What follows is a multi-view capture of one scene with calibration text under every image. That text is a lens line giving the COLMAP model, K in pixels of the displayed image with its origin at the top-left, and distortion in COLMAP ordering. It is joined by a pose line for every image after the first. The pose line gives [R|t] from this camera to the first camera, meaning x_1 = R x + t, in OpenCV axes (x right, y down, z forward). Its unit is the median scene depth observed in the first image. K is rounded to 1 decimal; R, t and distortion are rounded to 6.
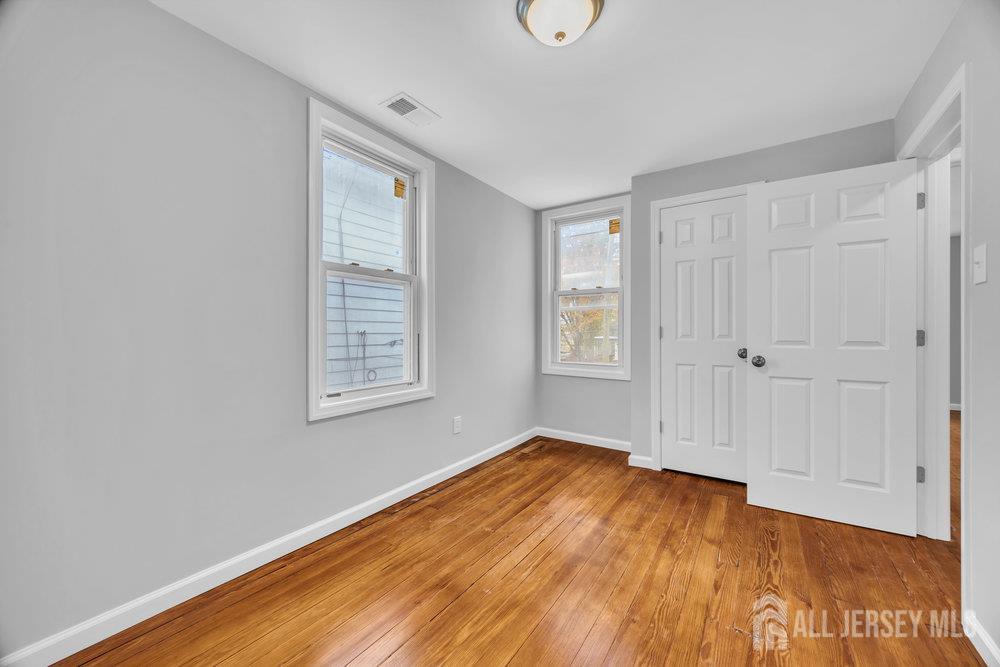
lens RADIAL K [[383.6, 0, 505.6], [0, 383.6, 331.2], [0, 0, 1]] dist [-0.002324, 0.001758]
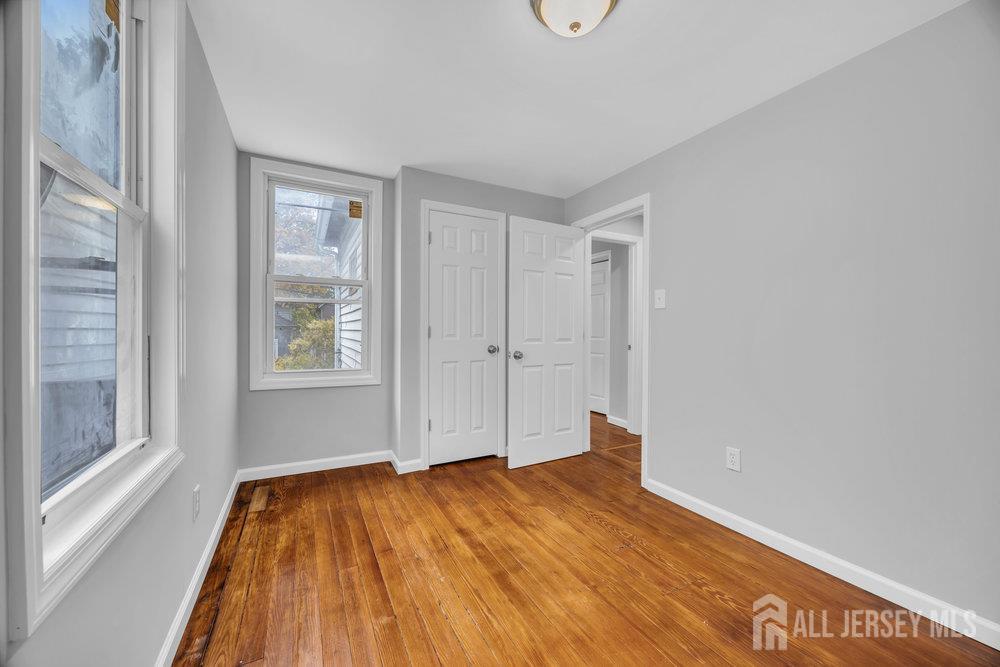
lens RADIAL K [[383.6, 0, 504.2], [0, 383.6, 333.3], [0, 0, 1]] dist [-0.002324, 0.001758]
pose [[0.464556, -0.004461, 0.885532, -0.434353], [-0.007973, 0.999926, 0.009220, -0.005088], [-0.885508, -0.011343, 0.464486, 0.388429]]
